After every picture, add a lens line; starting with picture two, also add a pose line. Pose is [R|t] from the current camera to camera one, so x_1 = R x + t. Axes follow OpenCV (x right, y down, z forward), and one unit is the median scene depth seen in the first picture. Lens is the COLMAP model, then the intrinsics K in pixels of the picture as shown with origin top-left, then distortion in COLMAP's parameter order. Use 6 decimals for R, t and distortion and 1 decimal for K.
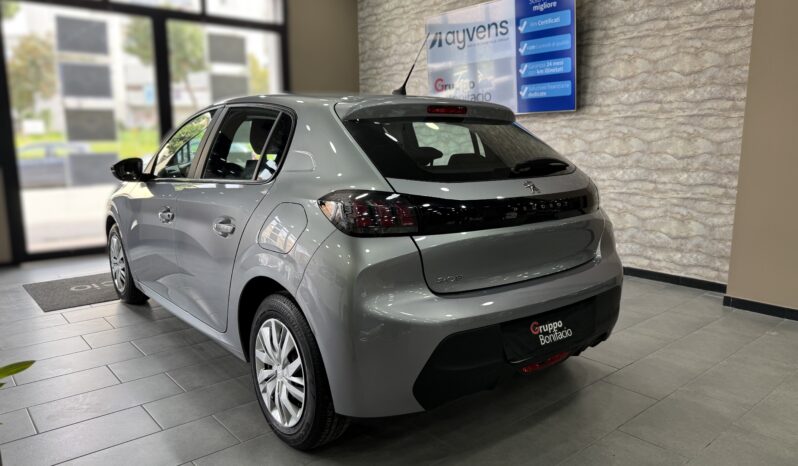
lens RADIAL K [[561.2, 0, 399.0], [0, 561.2, 233.0], [0, 0, 1]] dist [-0.000204, -0.003281]
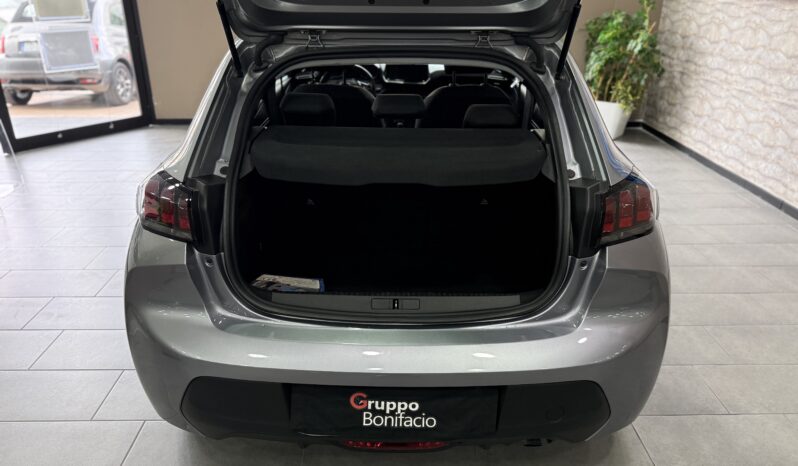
lens RADIAL K [[561.2, 0, 399.0], [0, 561.2, 233.0], [0, 0, 1]] dist [-0.000204, -0.003281]
pose [[0.783559, 0.258394, -0.565037, 0.609140], [-0.109009, 0.952485, 0.284409, -0.232143], [0.611680, -0.161257, 0.774496, 0.501188]]
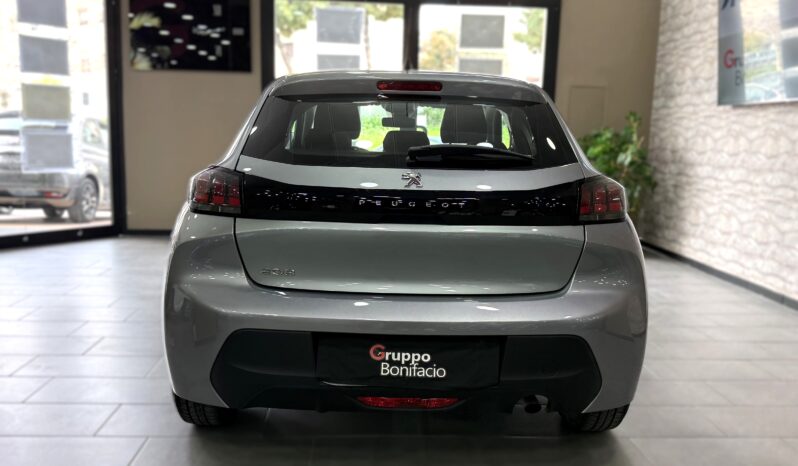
lens RADIAL K [[653.2, 0, 399.0], [0, 653.2, 233.0], [0, 0, 1]] dist [0.094203, -0.180106]
pose [[0.801110, 0.112294, -0.587888, 0.776417], [-0.123773, 0.992092, 0.020837, -0.022767], [0.585579, 0.056072, 0.808674, 0.241250]]
